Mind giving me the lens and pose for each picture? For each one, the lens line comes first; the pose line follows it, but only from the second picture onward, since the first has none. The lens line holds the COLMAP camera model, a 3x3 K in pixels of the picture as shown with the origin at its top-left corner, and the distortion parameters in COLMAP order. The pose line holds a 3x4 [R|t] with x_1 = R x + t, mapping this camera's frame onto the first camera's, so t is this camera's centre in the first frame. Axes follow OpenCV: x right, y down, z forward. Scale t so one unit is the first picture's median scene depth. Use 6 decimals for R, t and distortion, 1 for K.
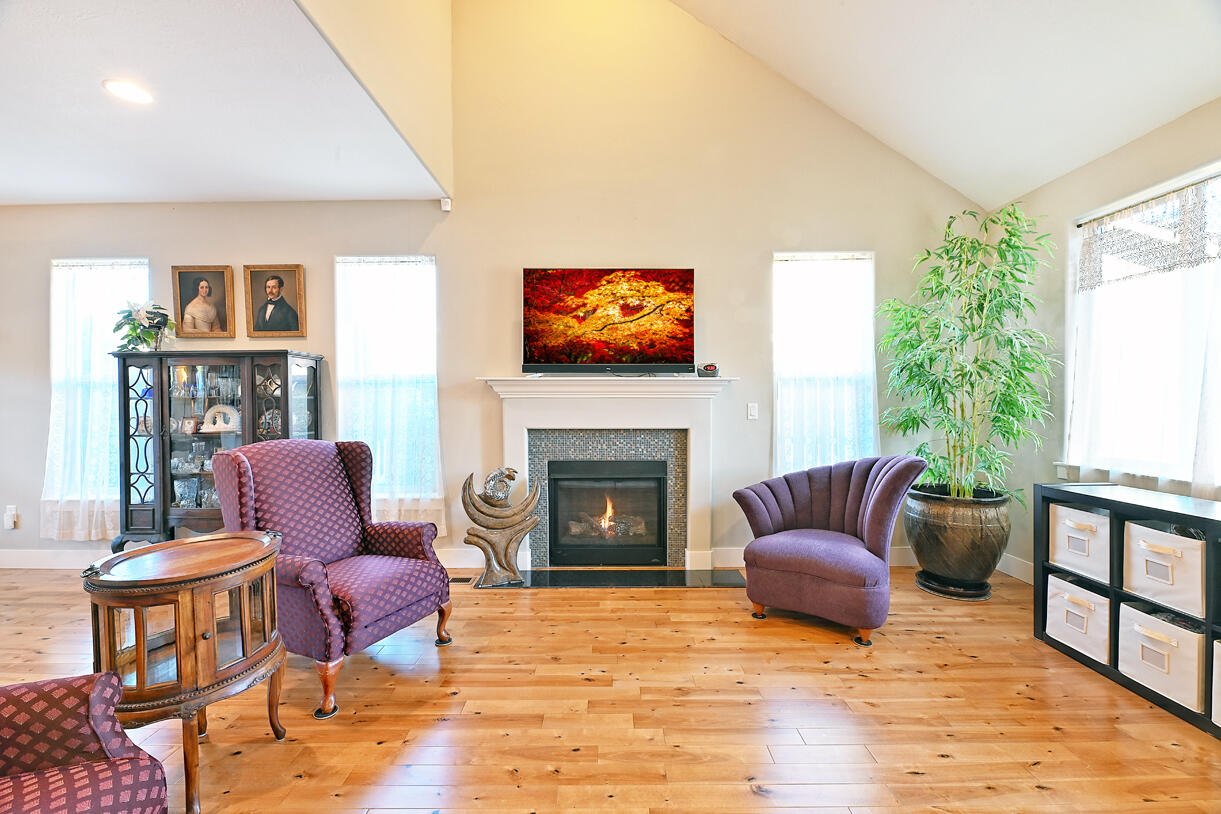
lens RADIAL K [[489.9, 0, 604.5], [0, 489.9, 404.6], [0, 0, 1]] dist [-0.000810, -0.001370]
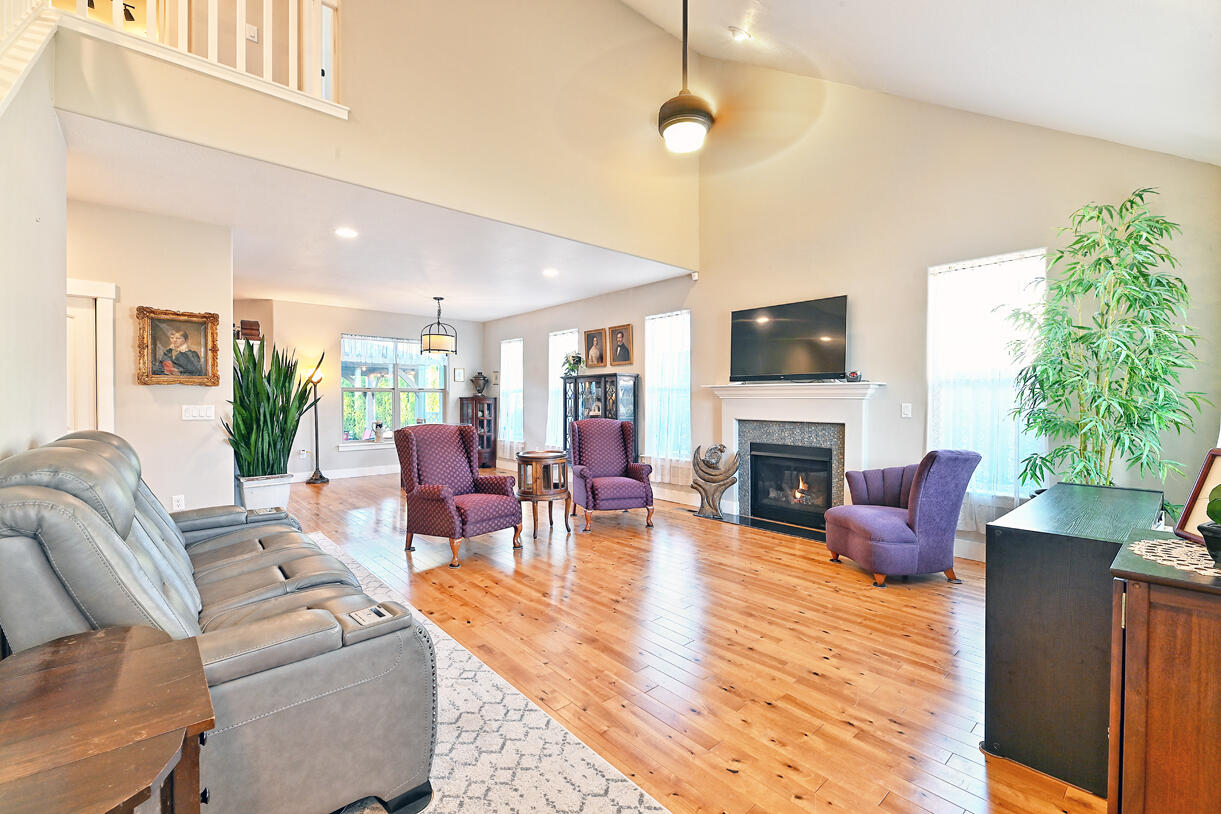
lens RADIAL K [[513.9, 0, 606.0], [0, 513.9, 408.4], [0, 0, 1]] dist [0.001476, -0.002884]
pose [[0.664423, 0.016637, -0.747171, 0.763451], [-0.011487, 0.999861, 0.012048, 0.002422], [0.747268, 0.000577, 0.664522, -0.331297]]
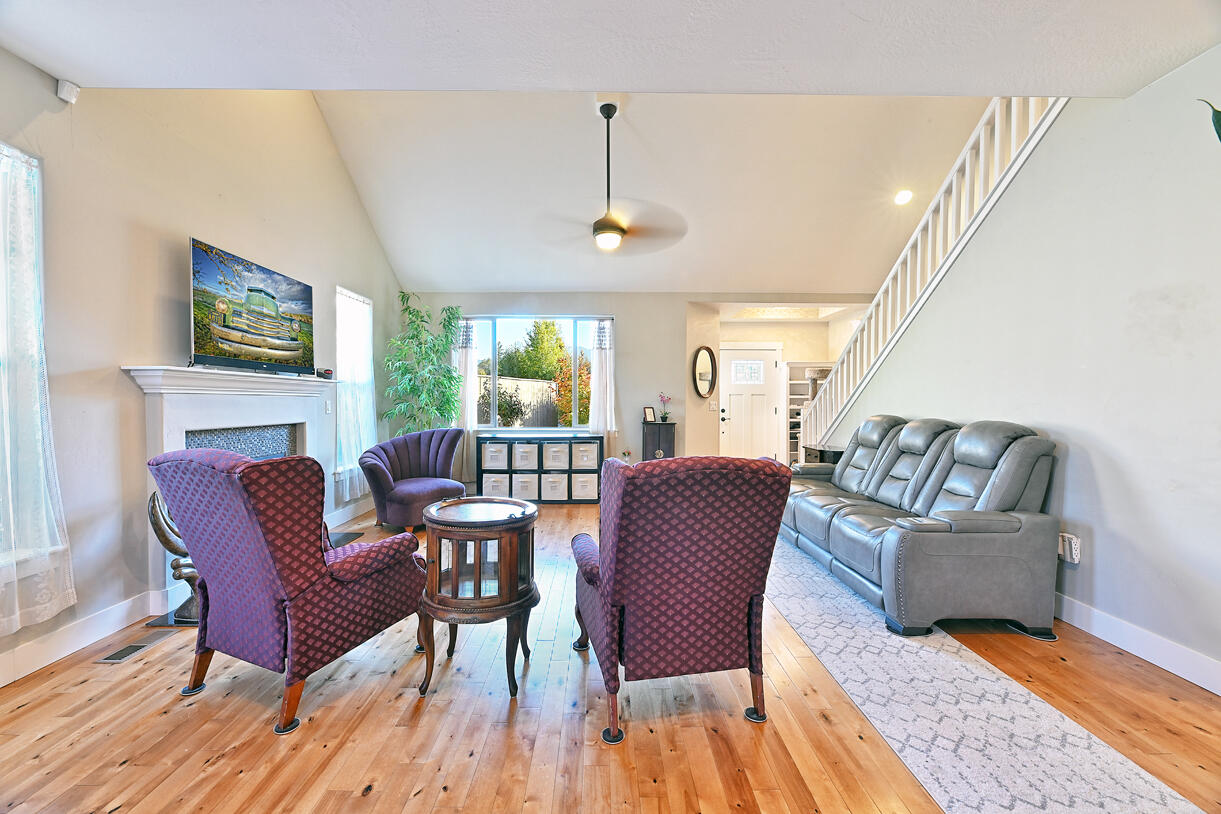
lens RADIAL K [[489.9, 0, 606.4], [0, 489.9, 401.8], [0, 0, 1]] dist [-0.000810, -0.001370]
pose [[-0.018063, 0.001232, 0.999836, -1.022010], [0.007183, 0.999974, -0.001102, 0.006521], [-0.999811, 0.007162, -0.018071, 0.315127]]
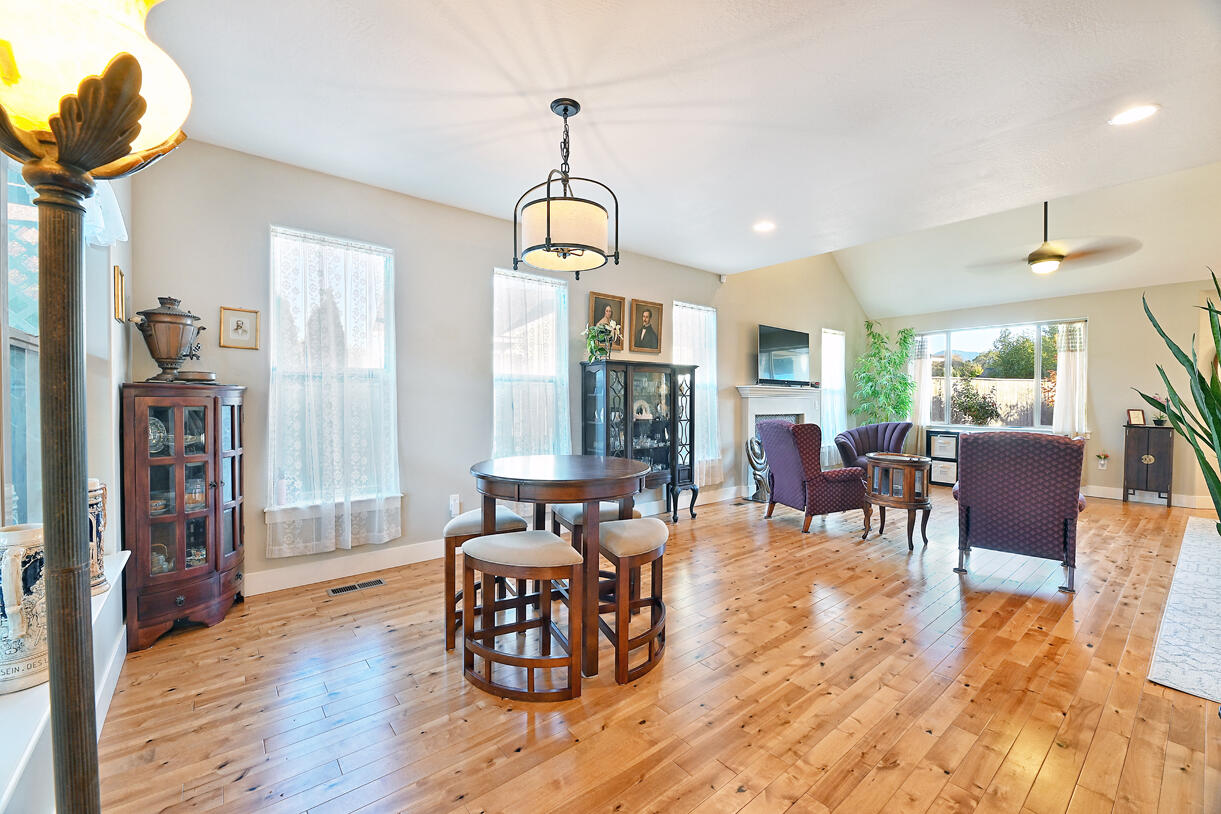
lens RADIAL K [[489.9, 0, 604.9], [0, 489.9, 405.9], [0, 0, 1]] dist [-0.000810, -0.001370]
pose [[0.775121, 0.000178, 0.631813, -1.736238], [-0.003737, 0.999984, 0.004303, 0.012053], [-0.631802, -0.005697, 0.775109, -0.024132]]
